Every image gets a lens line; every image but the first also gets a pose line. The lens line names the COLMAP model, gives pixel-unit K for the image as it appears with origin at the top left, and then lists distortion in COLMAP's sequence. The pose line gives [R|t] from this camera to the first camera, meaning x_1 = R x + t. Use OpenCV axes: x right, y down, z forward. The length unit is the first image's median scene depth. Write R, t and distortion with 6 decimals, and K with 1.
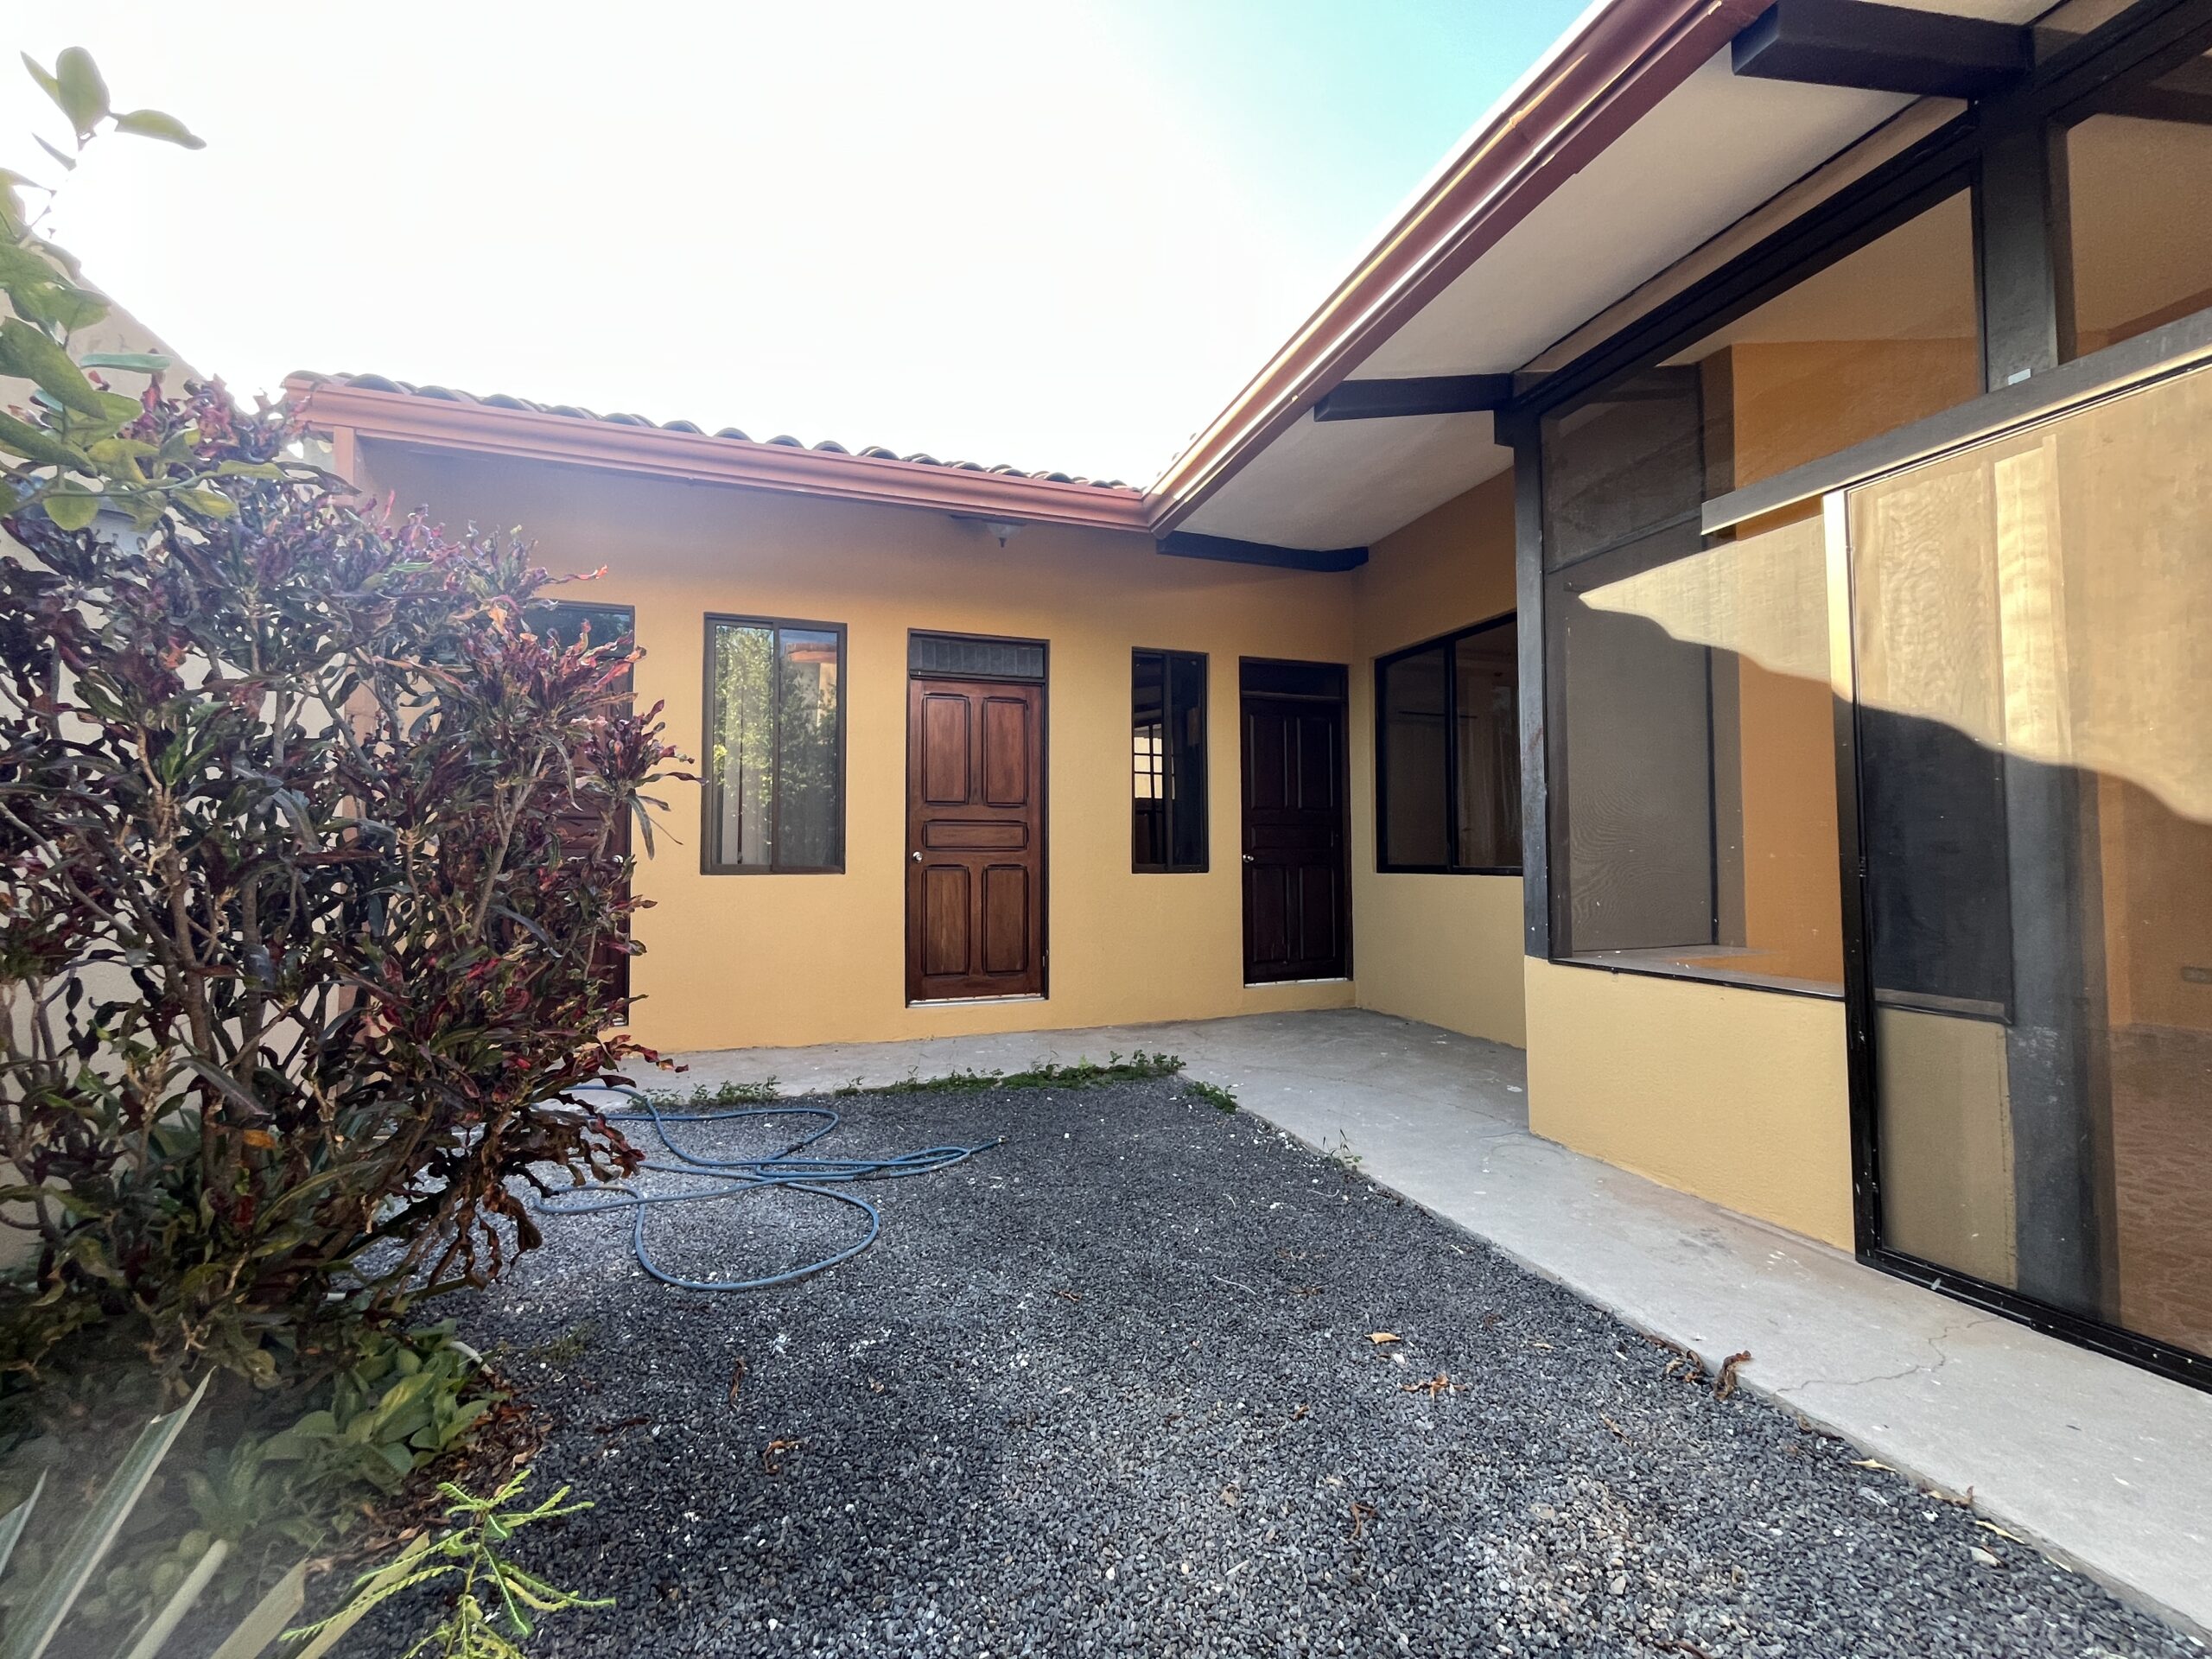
lens RADIAL K [[904.1, 0, 1106.0], [0, 904.1, 829.5], [0, 0, 1]] dist [-0.000750, 0.000028]
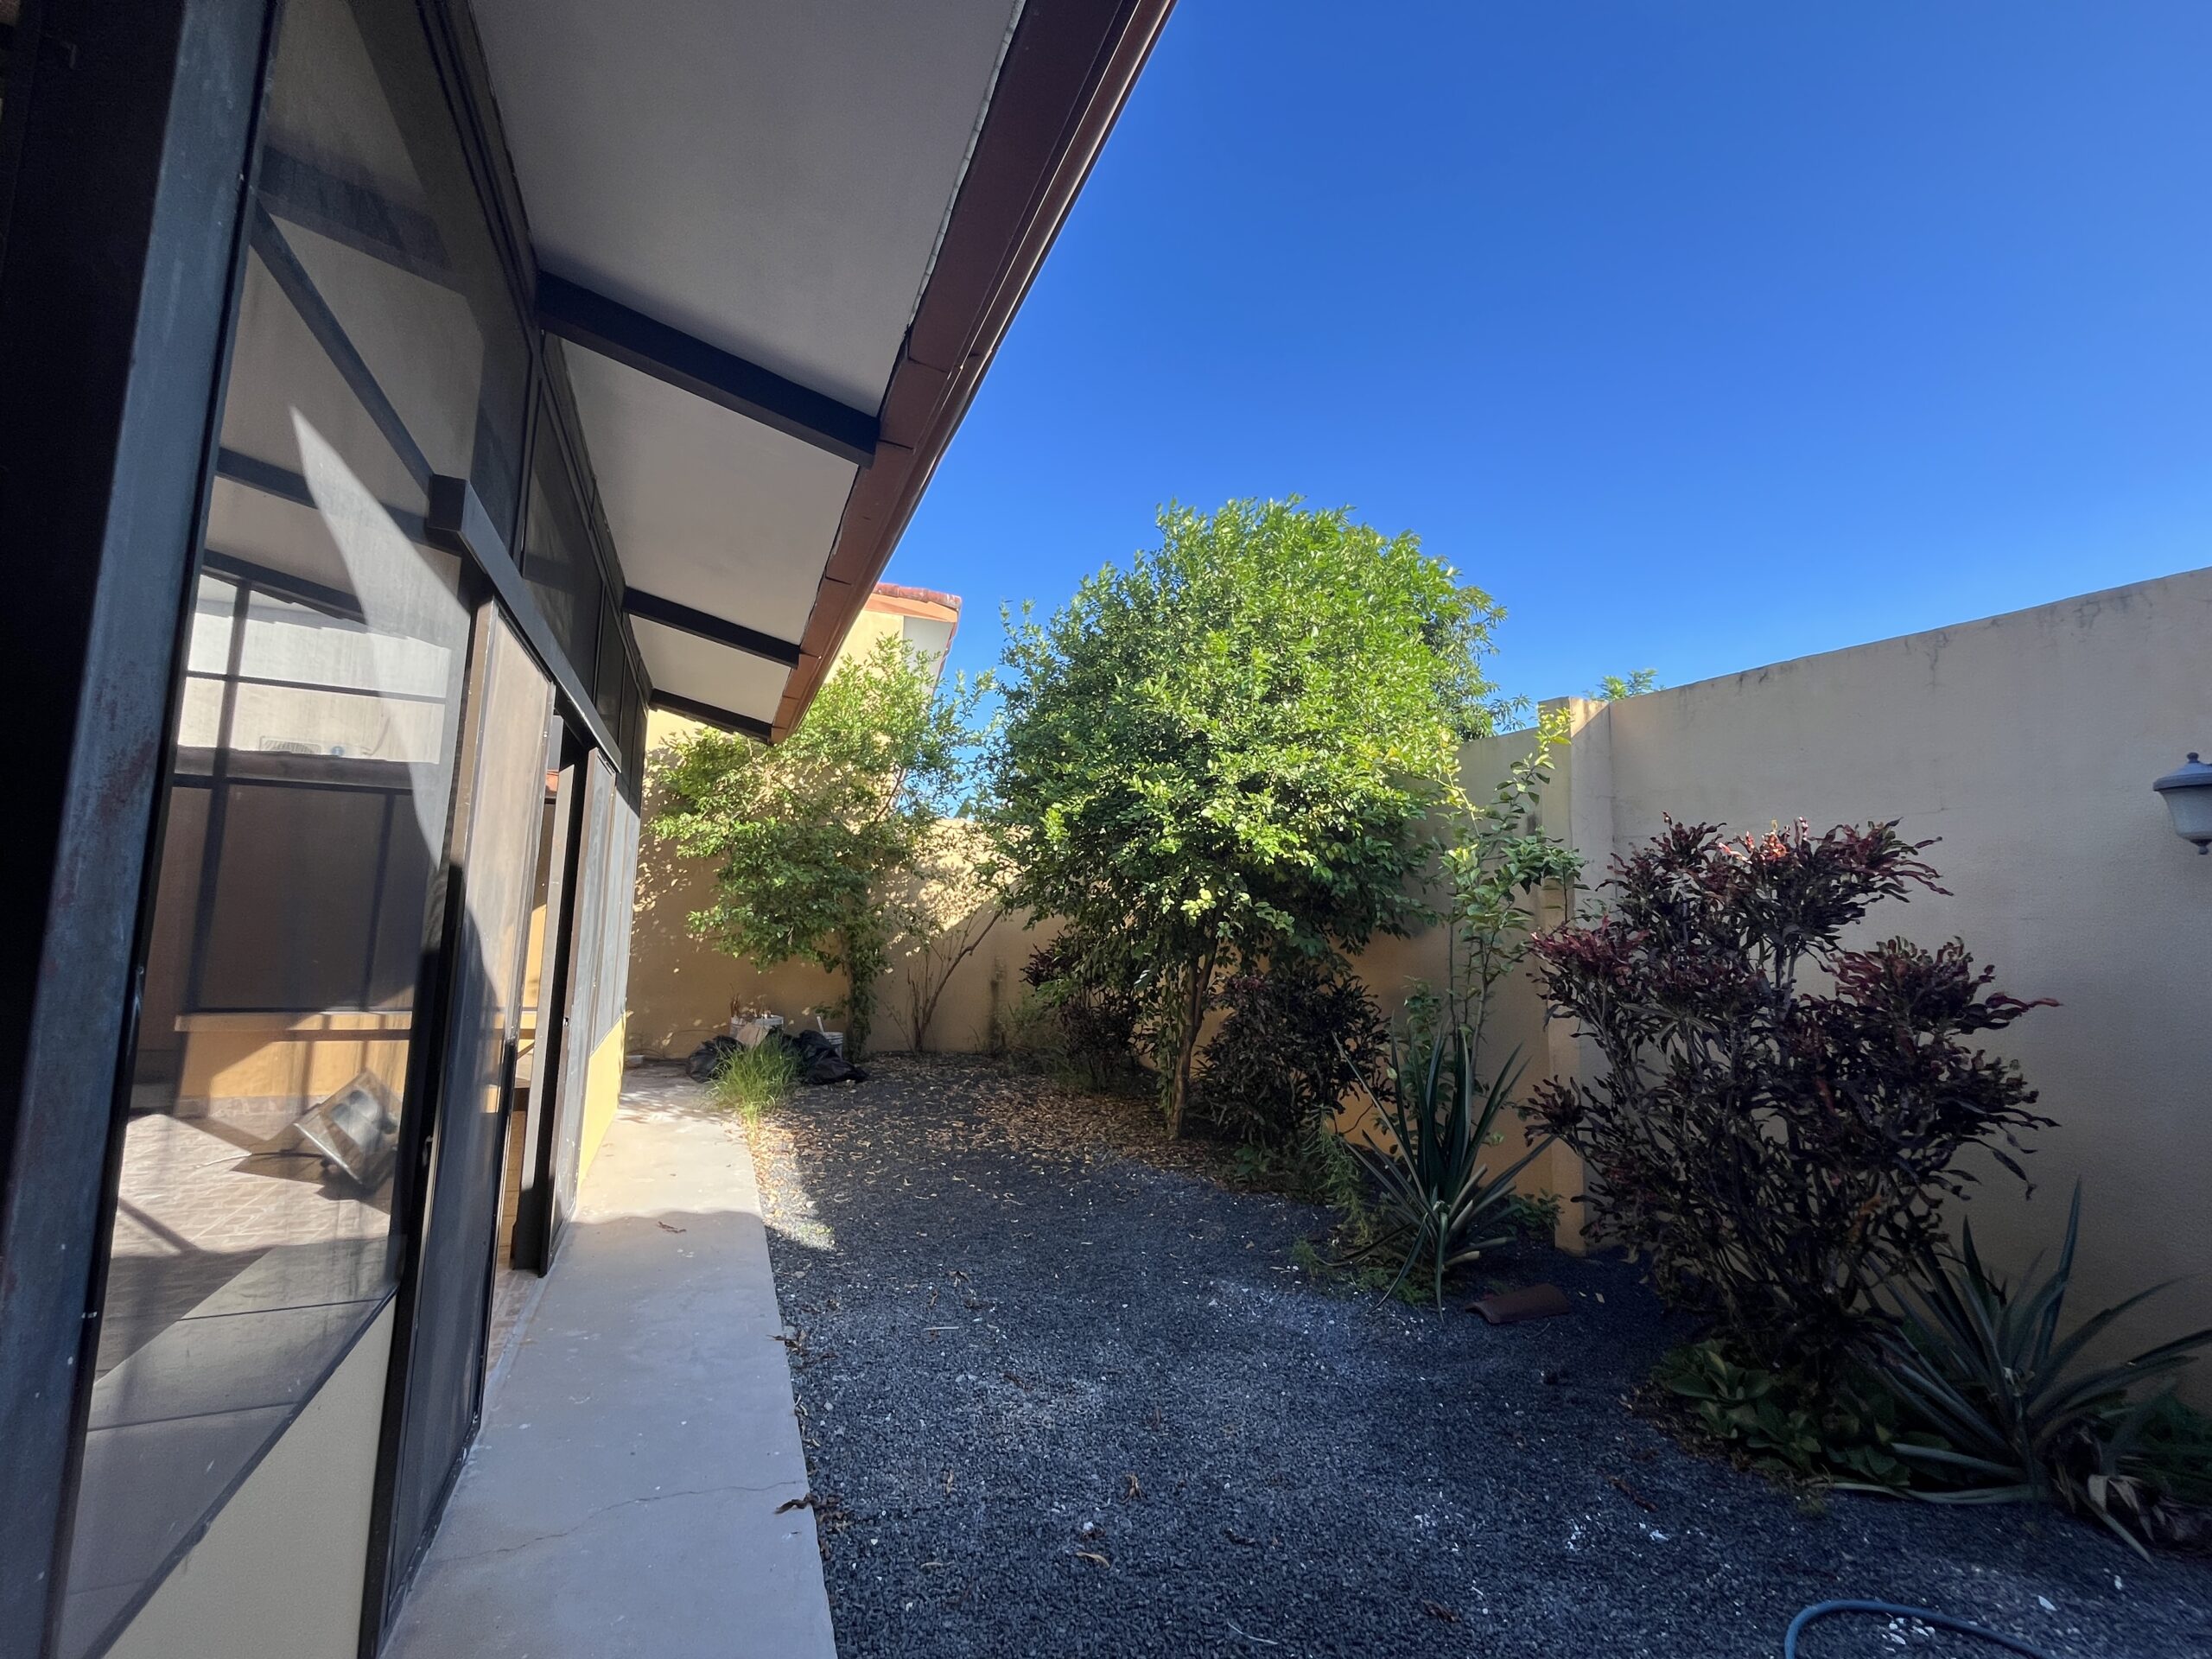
lens RADIAL K [[904.1, 0, 1106.0], [0, 904.1, 829.5], [0, 0, 1]] dist [-0.000750, 0.000028]
pose [[-0.997668, -0.037297, -0.057155, 0.309542], [-0.029508, 0.990873, -0.131526, -0.094466], [0.061539, -0.129533, -0.989664, 1.736156]]
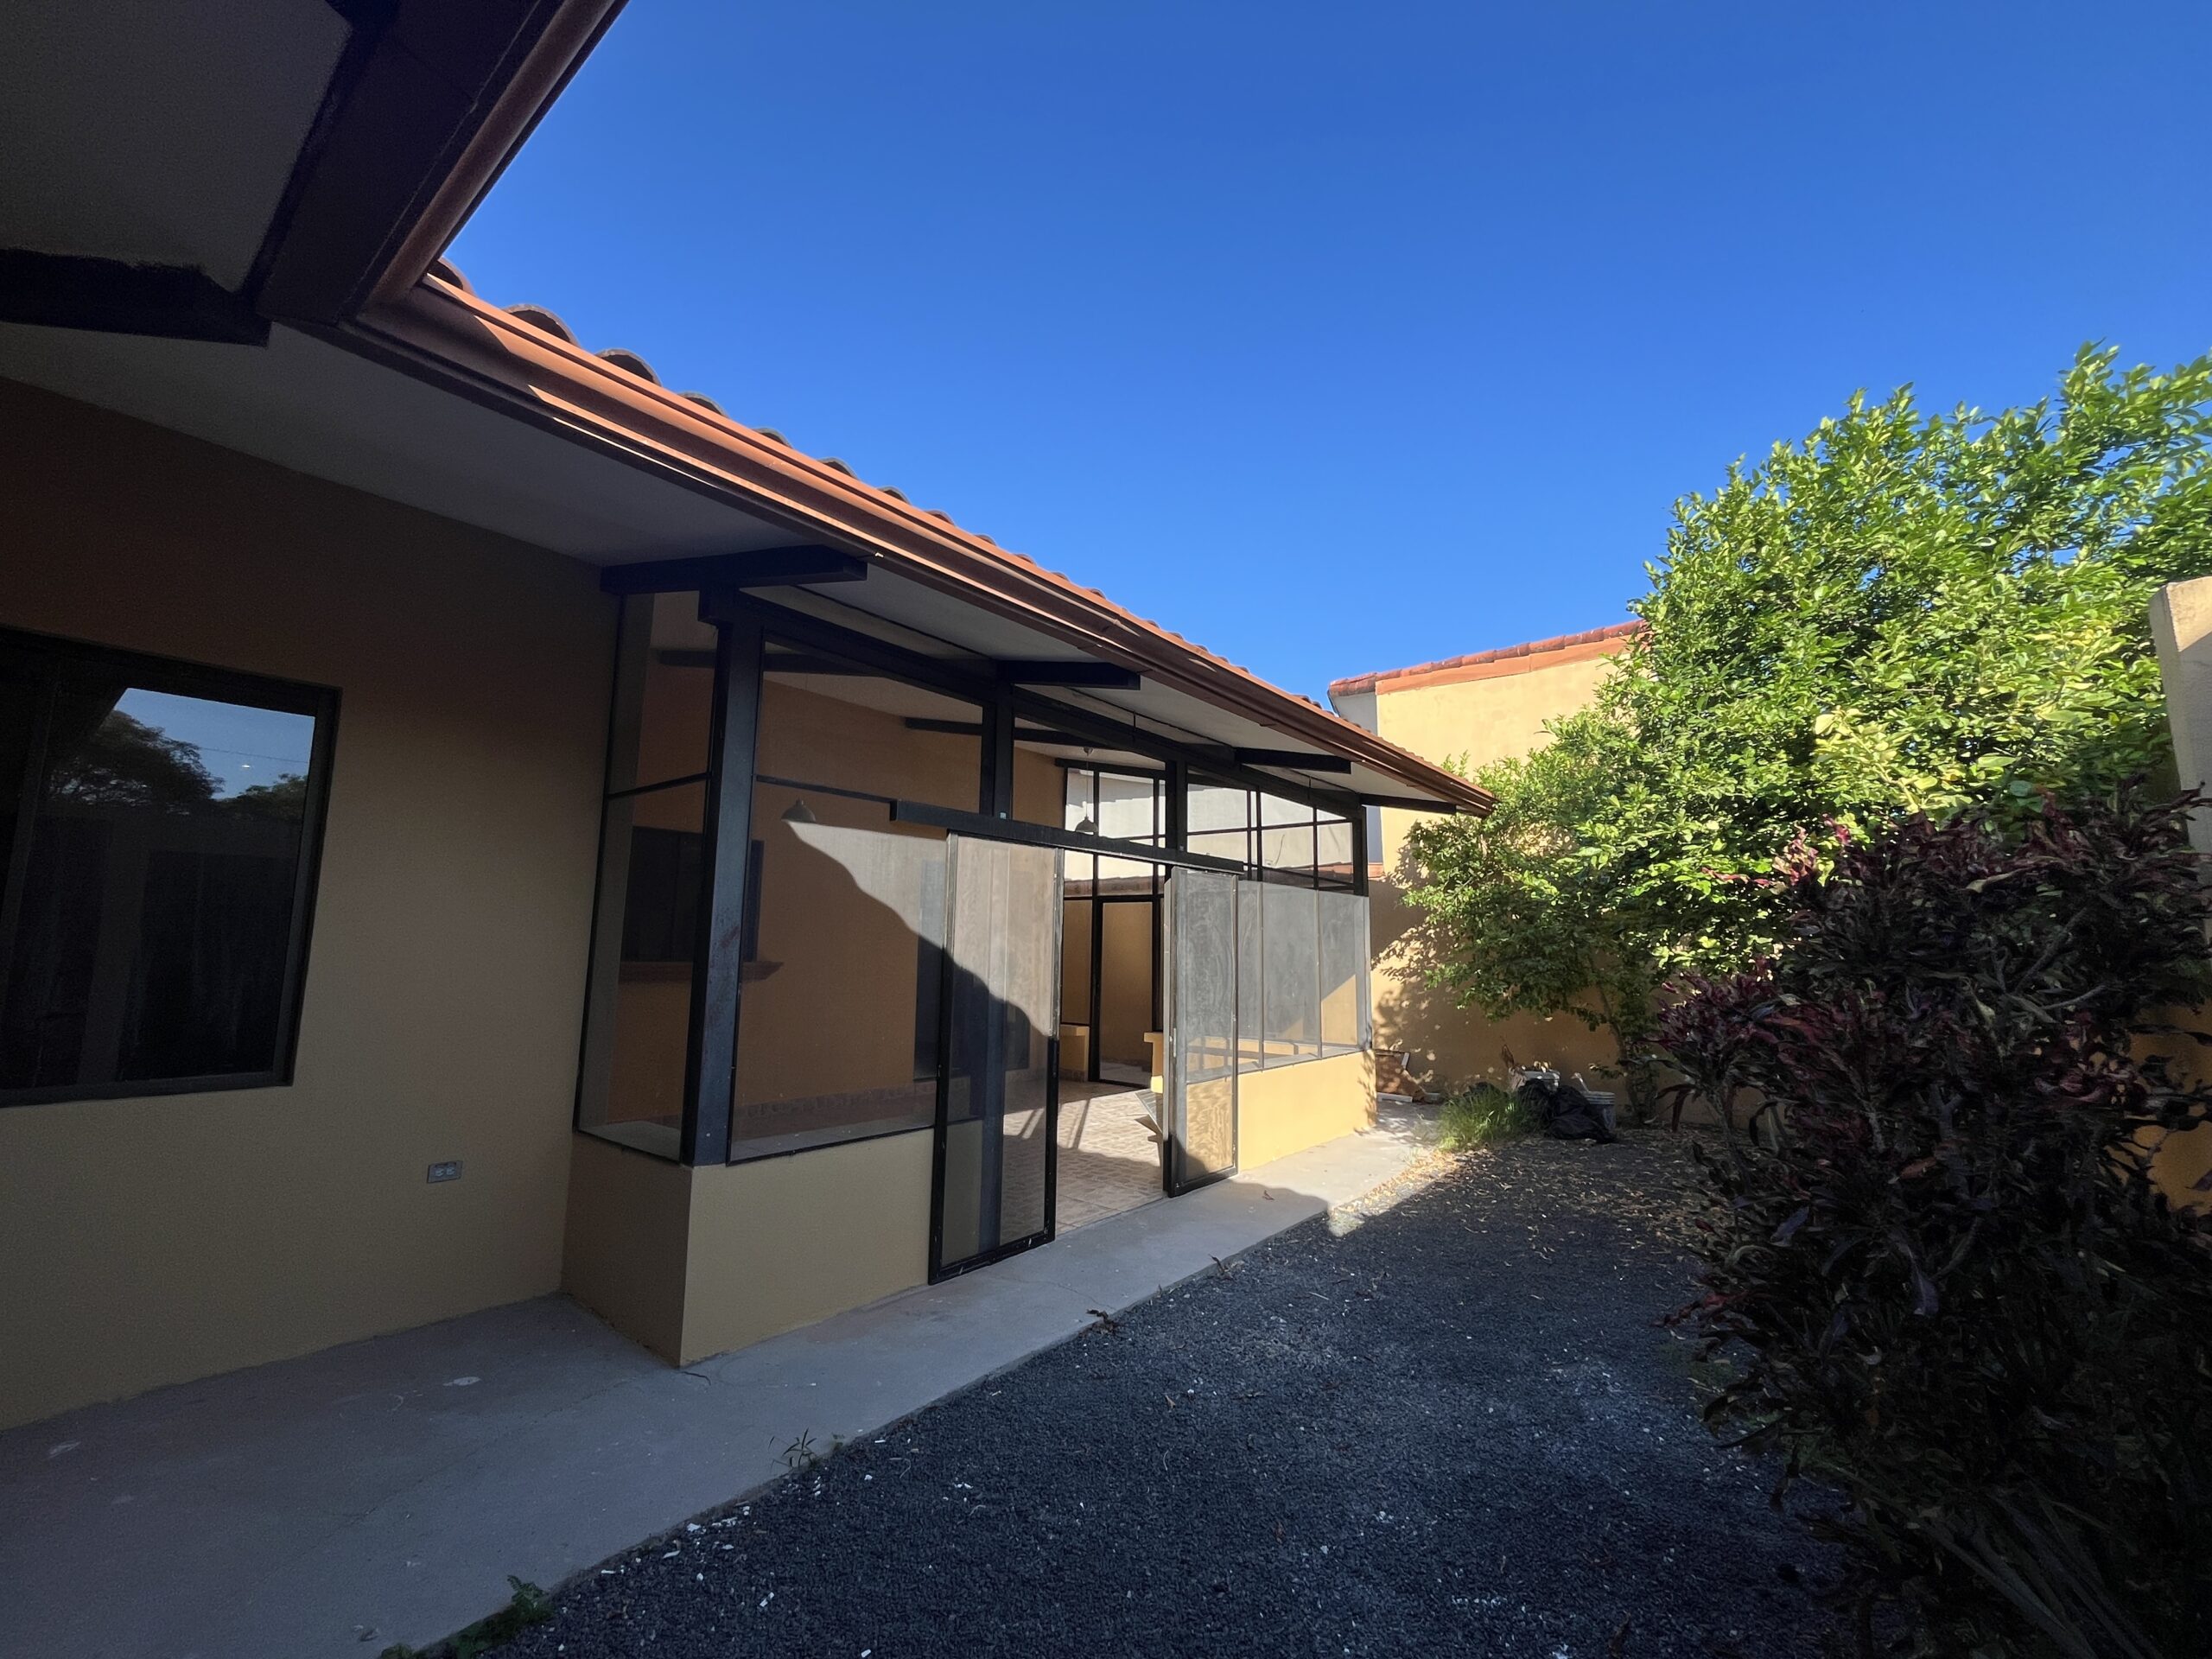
lens RADIAL K [[904.1, 0, 1106.0], [0, 904.1, 829.5], [0, 0, 1]] dist [-0.000750, 0.000028]
pose [[-0.535974, 0.108733, 0.837203, -0.833895], [-0.042385, 0.986955, -0.155317, -0.117129], [-0.843170, -0.118731, -0.524374, 1.639979]]
